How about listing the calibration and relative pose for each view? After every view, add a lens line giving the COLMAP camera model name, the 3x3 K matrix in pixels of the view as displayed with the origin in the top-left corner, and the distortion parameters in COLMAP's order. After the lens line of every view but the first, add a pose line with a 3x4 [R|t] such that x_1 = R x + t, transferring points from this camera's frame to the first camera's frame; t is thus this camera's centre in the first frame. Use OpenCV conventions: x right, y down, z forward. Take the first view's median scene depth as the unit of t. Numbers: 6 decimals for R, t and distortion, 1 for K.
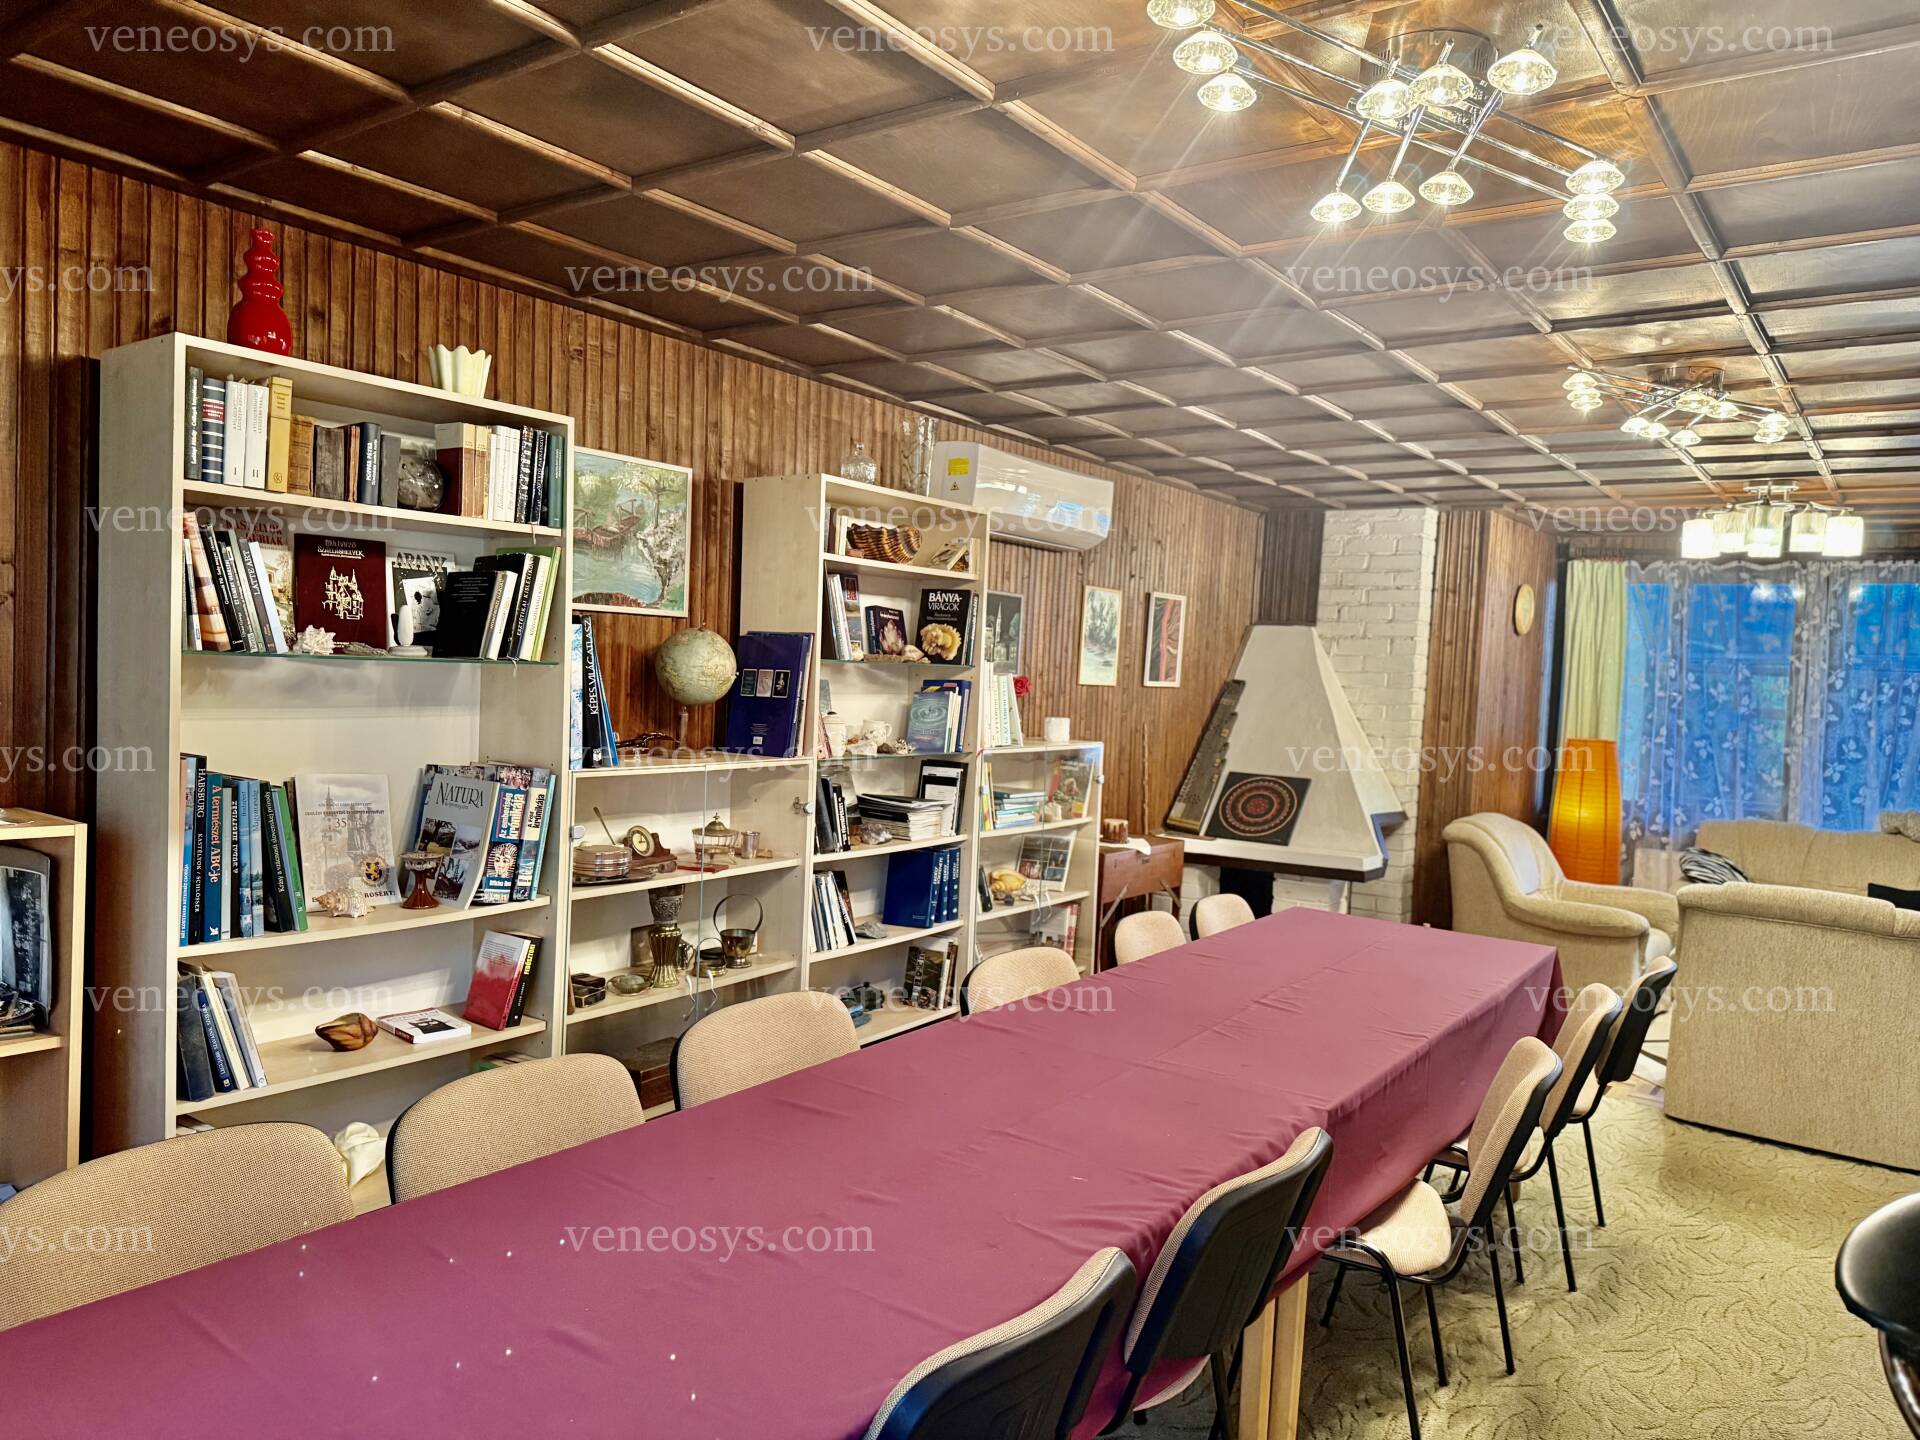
lens RADIAL K [[1377.2, 0, 958.3], [0, 1377.2, 737.4], [0, 0, 1]] dist [0.028018, -0.029415]
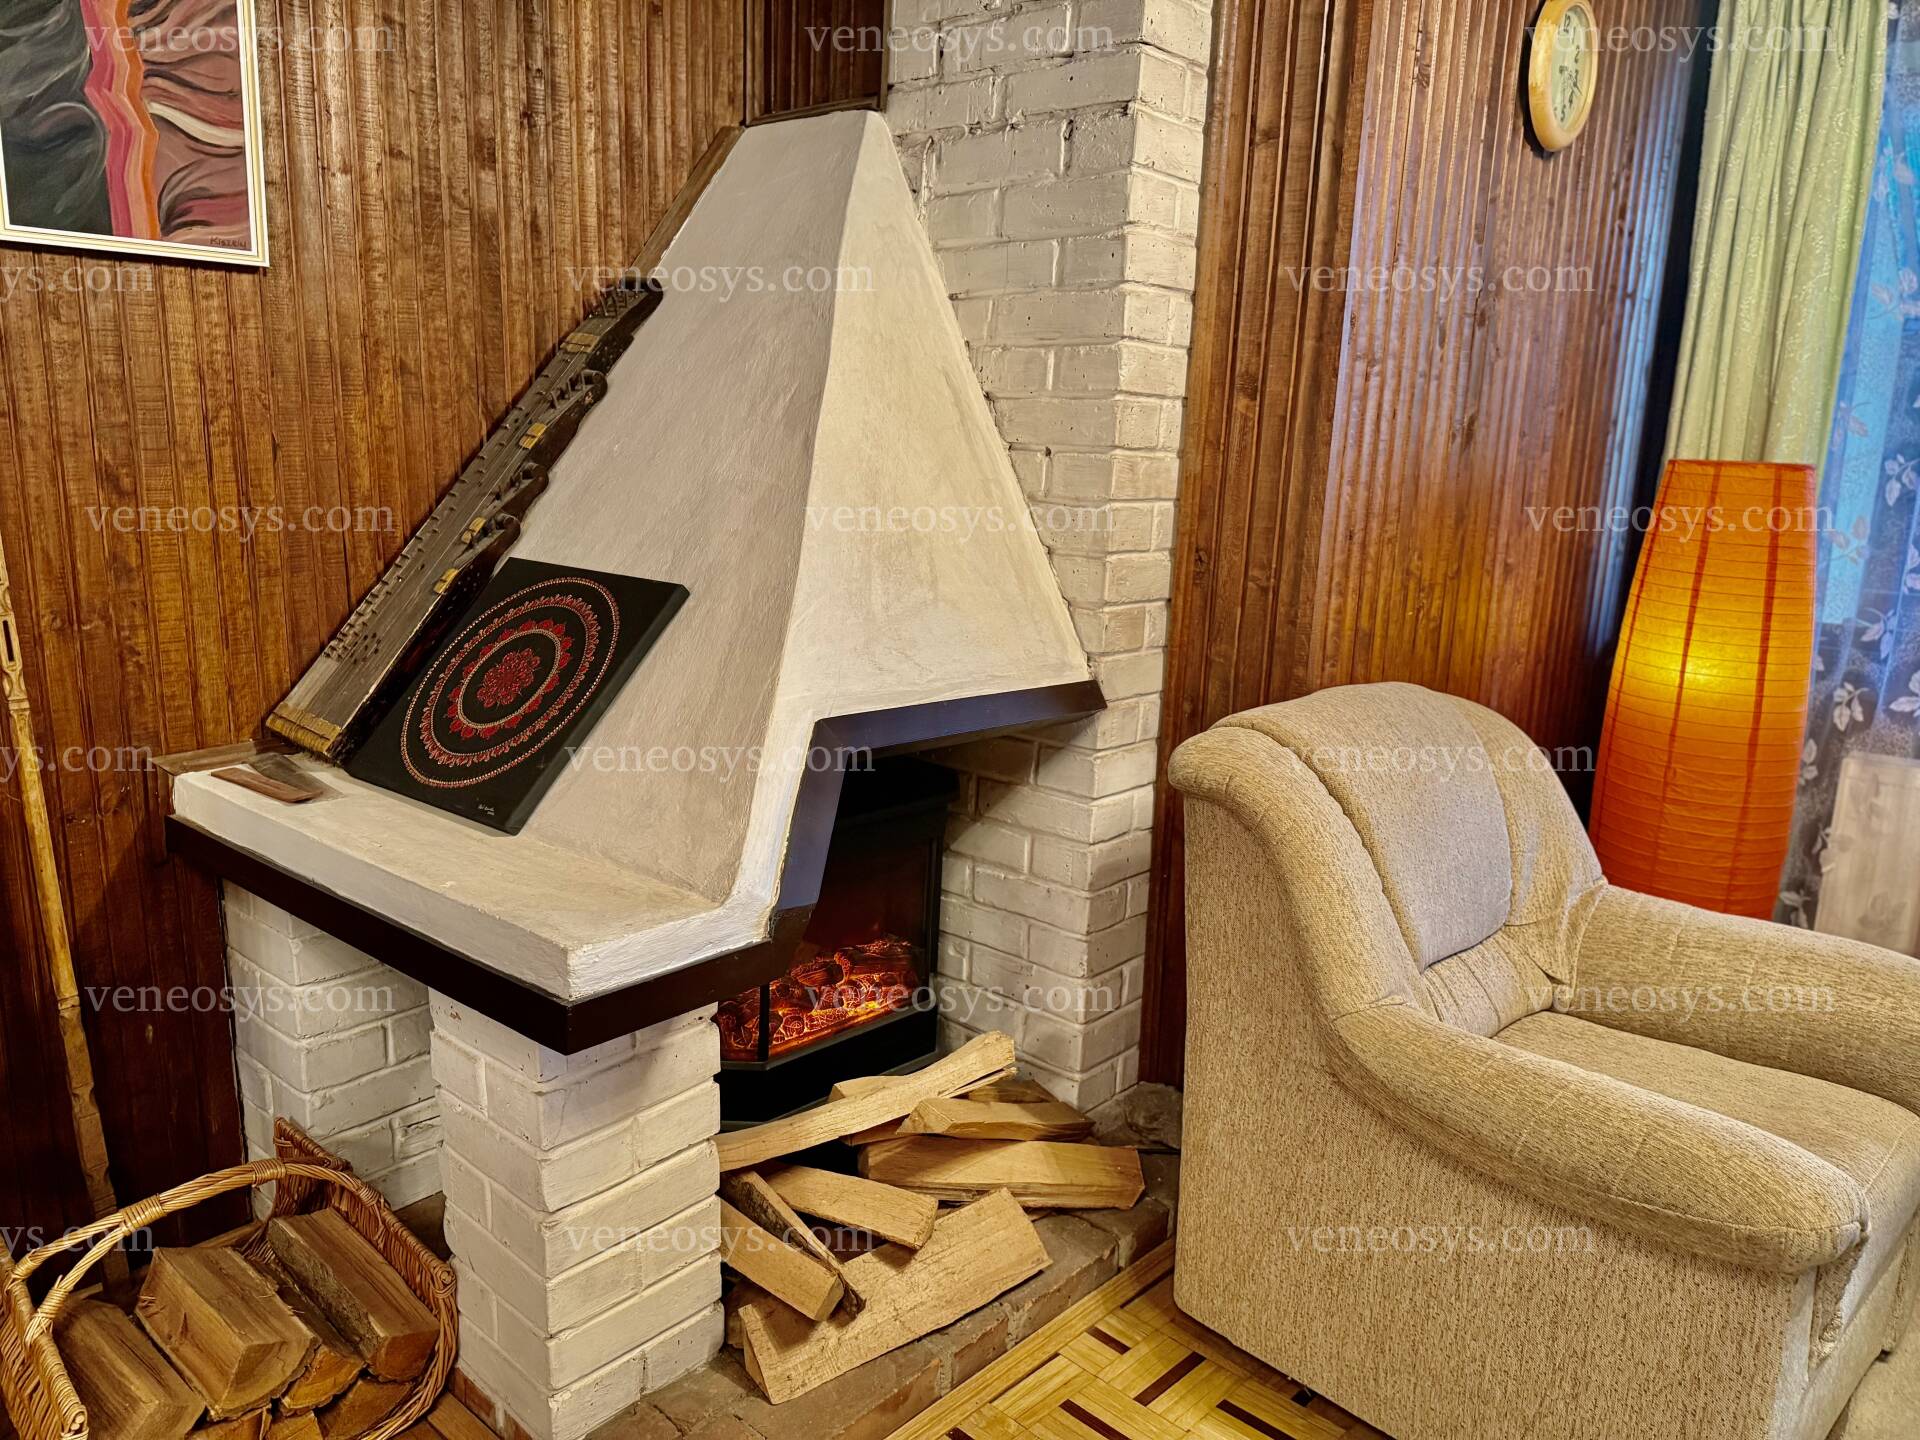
lens RADIAL K [[1377.2, 0, 964.1], [0, 1377.2, 718.9], [0, 0, 1]] dist [0.028018, -0.029415]
pose [[0.993606, 0.017134, -0.111591, 0.309498], [0.000274, 0.988048, 0.154146, 0.012416], [0.112899, -0.153191, 0.981726, 0.637479]]
